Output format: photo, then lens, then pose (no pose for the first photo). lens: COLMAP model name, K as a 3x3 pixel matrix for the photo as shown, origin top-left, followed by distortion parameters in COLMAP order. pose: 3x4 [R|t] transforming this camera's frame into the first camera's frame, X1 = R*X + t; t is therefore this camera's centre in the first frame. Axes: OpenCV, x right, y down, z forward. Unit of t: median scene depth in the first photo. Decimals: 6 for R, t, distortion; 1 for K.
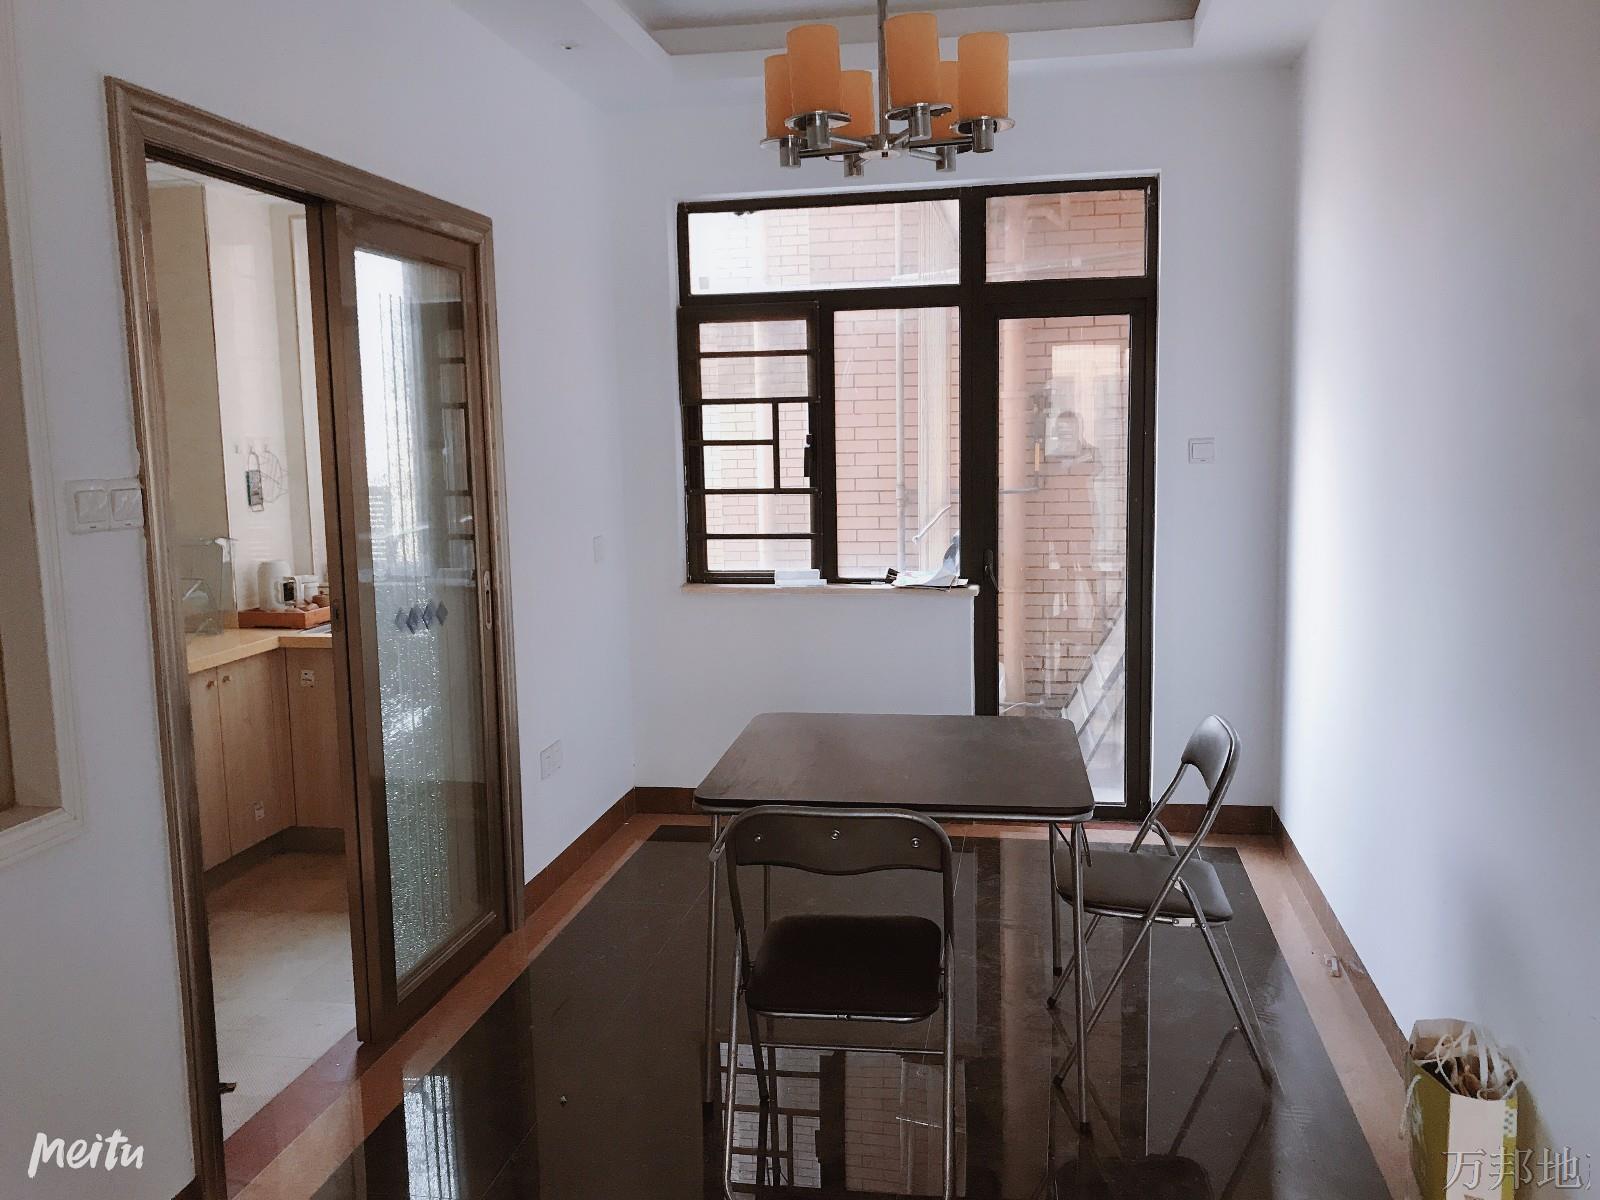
lens RADIAL K [[1338.0, 0, 800.0], [0, 1338.0, 600.0], [0, 0, 1]] dist [0.001393, -0.000992]
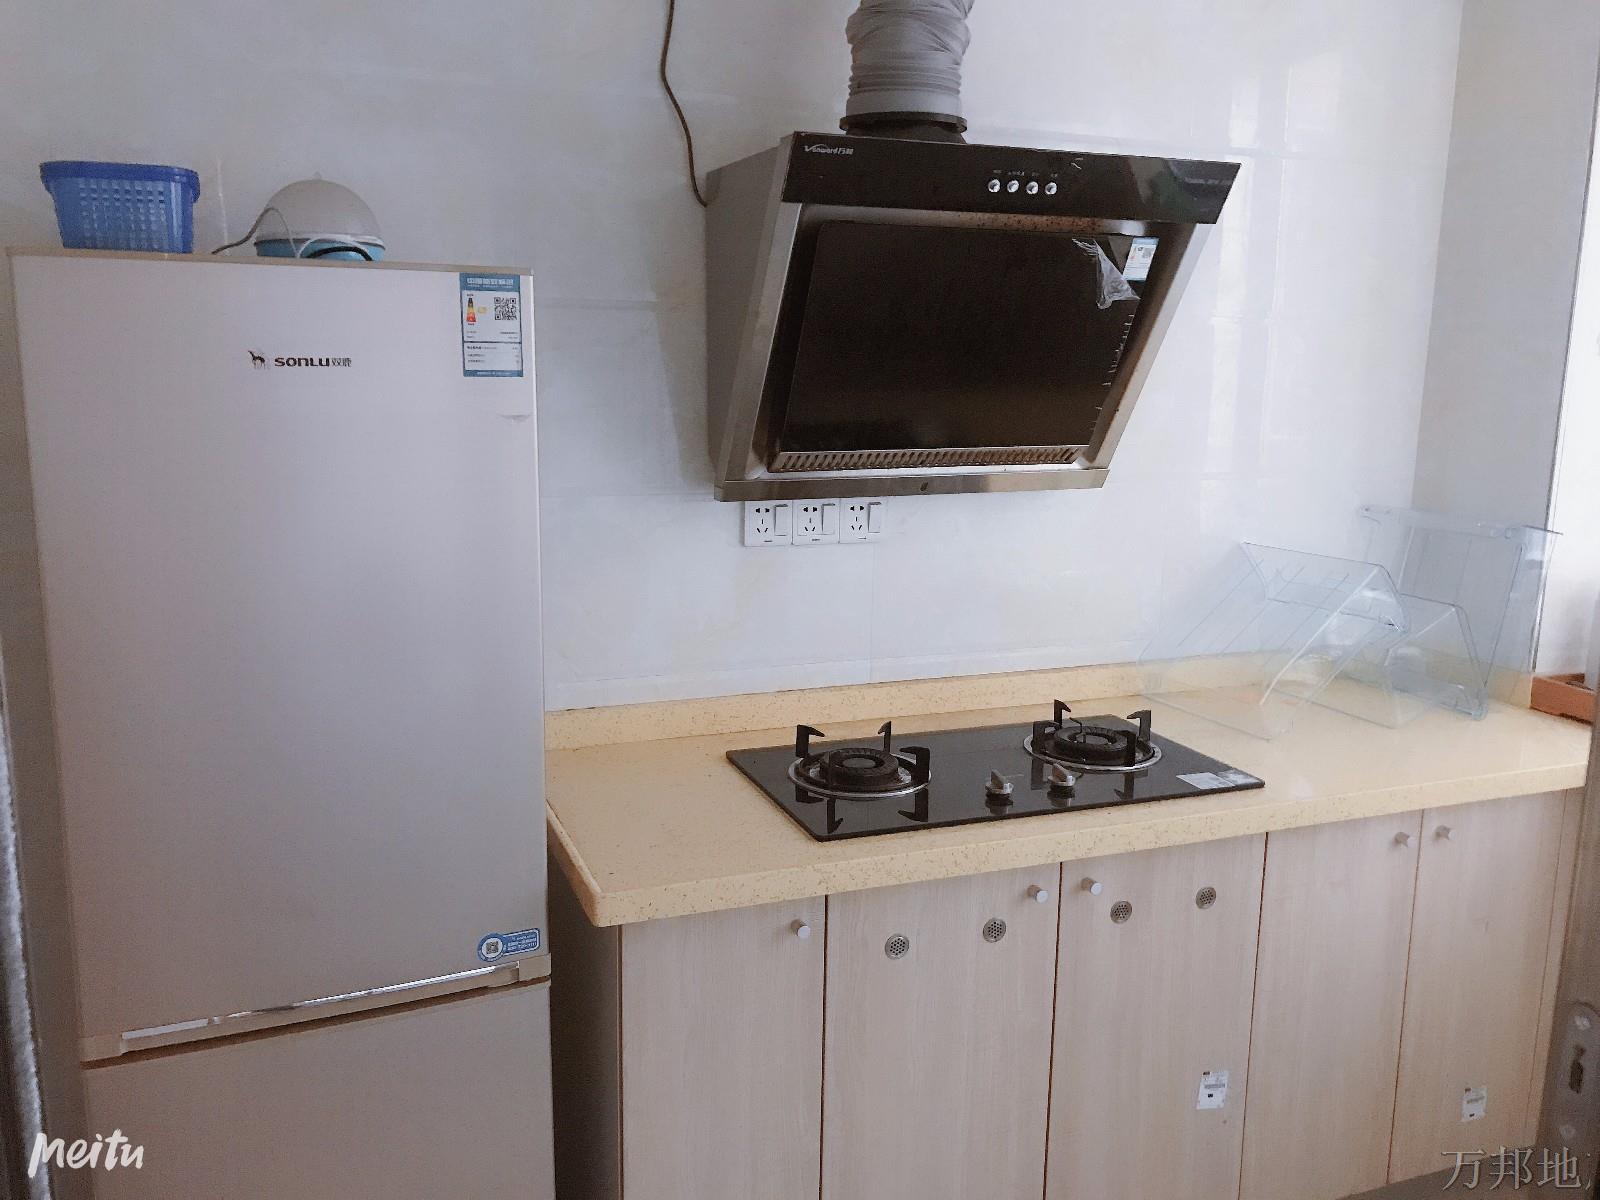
lens RADIAL K [[1338.0, 0, 800.0], [0, 1338.0, 600.0], [0, 0, 1]] dist [0.001393, -0.000992]
pose [[0.518012, 0.183880, -0.835375, -0.157544], [-0.130270, 0.982187, 0.135416, -0.052375], [0.845395, 0.038678, 0.532739, 0.521046]]
